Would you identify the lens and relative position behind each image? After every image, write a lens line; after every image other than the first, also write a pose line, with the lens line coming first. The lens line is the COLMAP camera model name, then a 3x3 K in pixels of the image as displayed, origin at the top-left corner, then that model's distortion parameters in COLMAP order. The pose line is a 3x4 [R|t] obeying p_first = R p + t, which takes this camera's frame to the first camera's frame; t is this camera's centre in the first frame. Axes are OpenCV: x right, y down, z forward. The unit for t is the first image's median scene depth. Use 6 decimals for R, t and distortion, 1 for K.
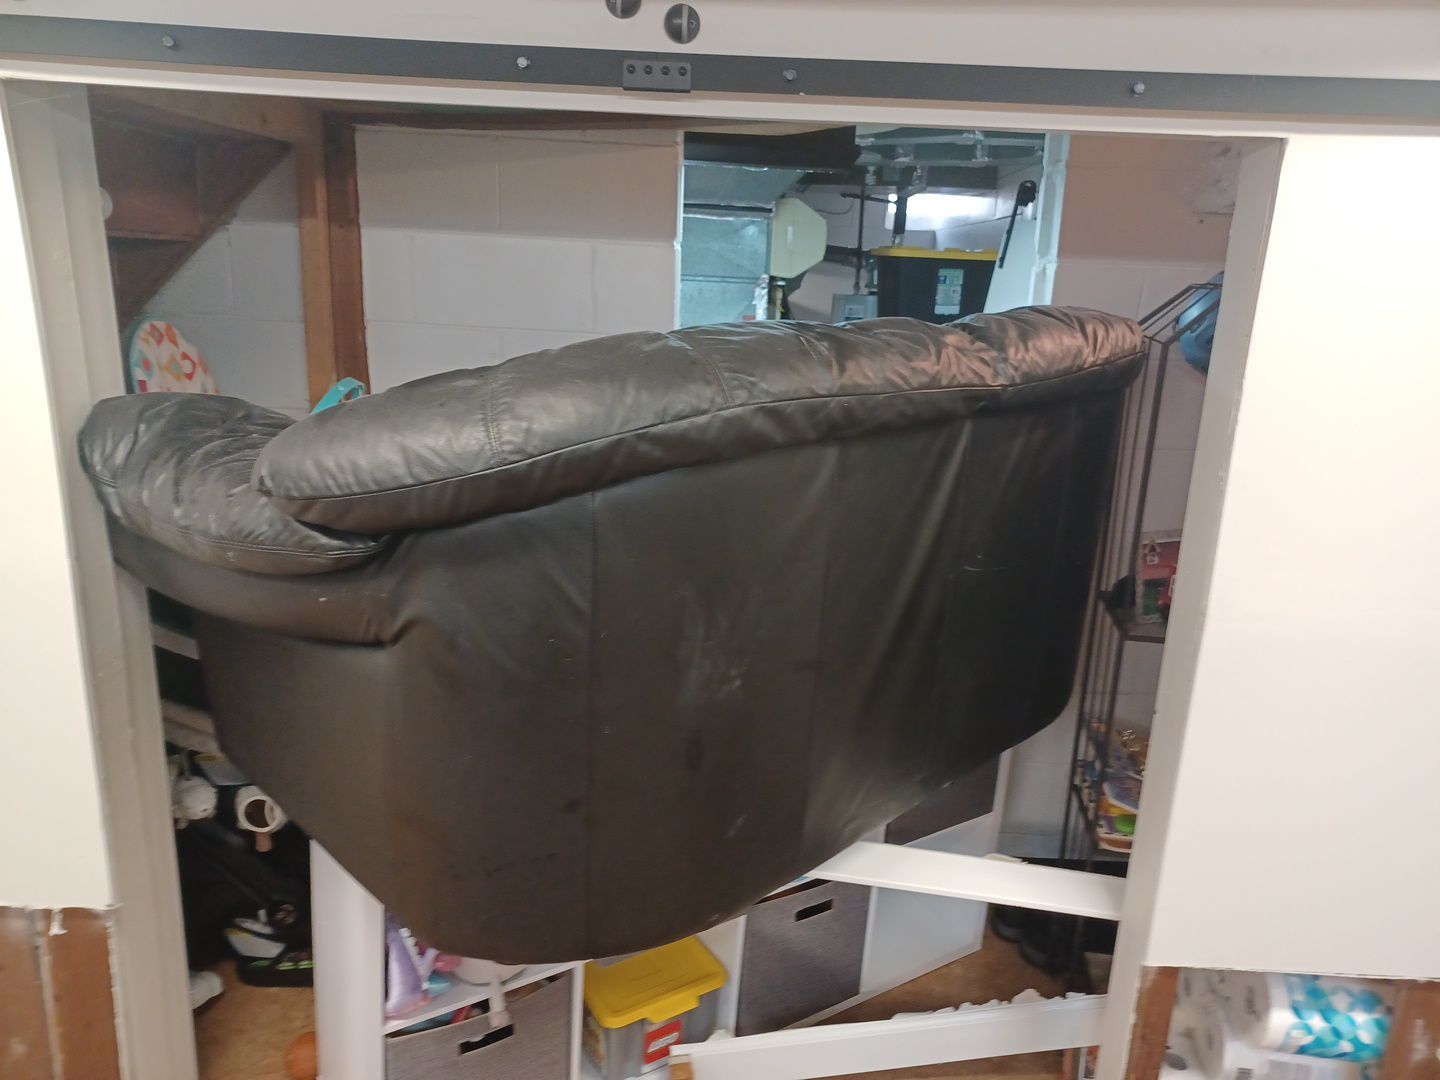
lens RADIAL K [[984.1, 0, 722.0], [0, 984.1, 525.8], [0, 0, 1]] dist [0.057876, -0.052898]
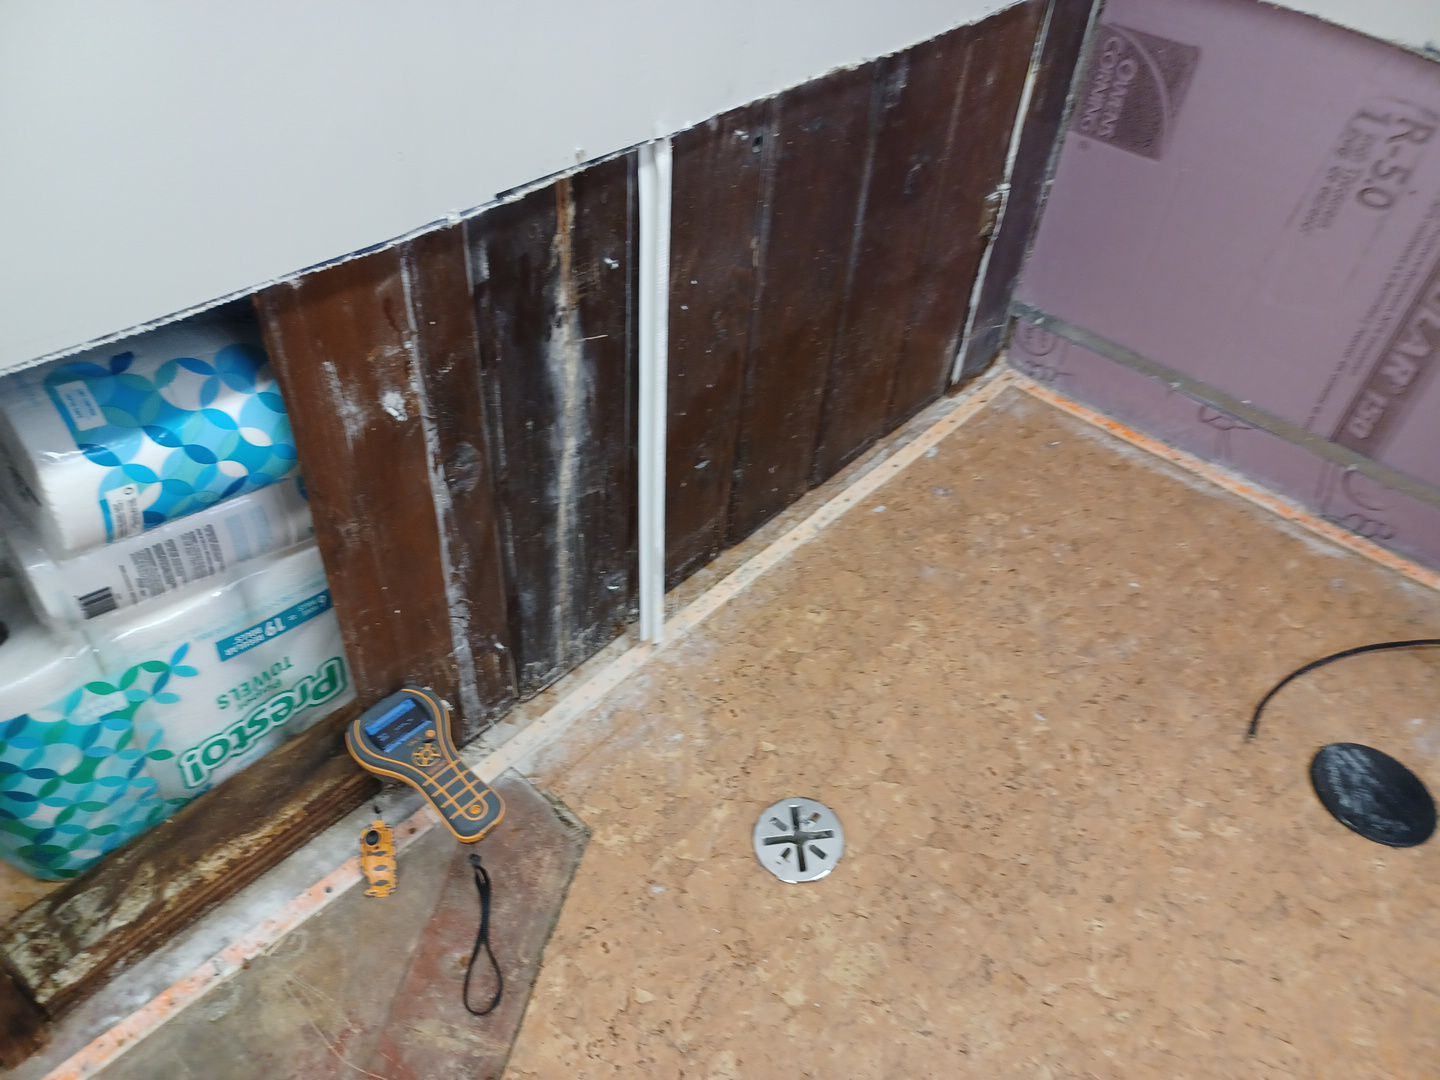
lens RADIAL K [[984.1, 0, 722.0], [0, 984.1, 525.8], [0, 0, 1]] dist [0.057876, -0.052898]
pose [[0.651514, -0.493908, 0.575833, 0.483063], [0.124169, 0.818226, 0.561327, 0.296671], [-0.748406, -0.294212, 0.594414, 0.515872]]
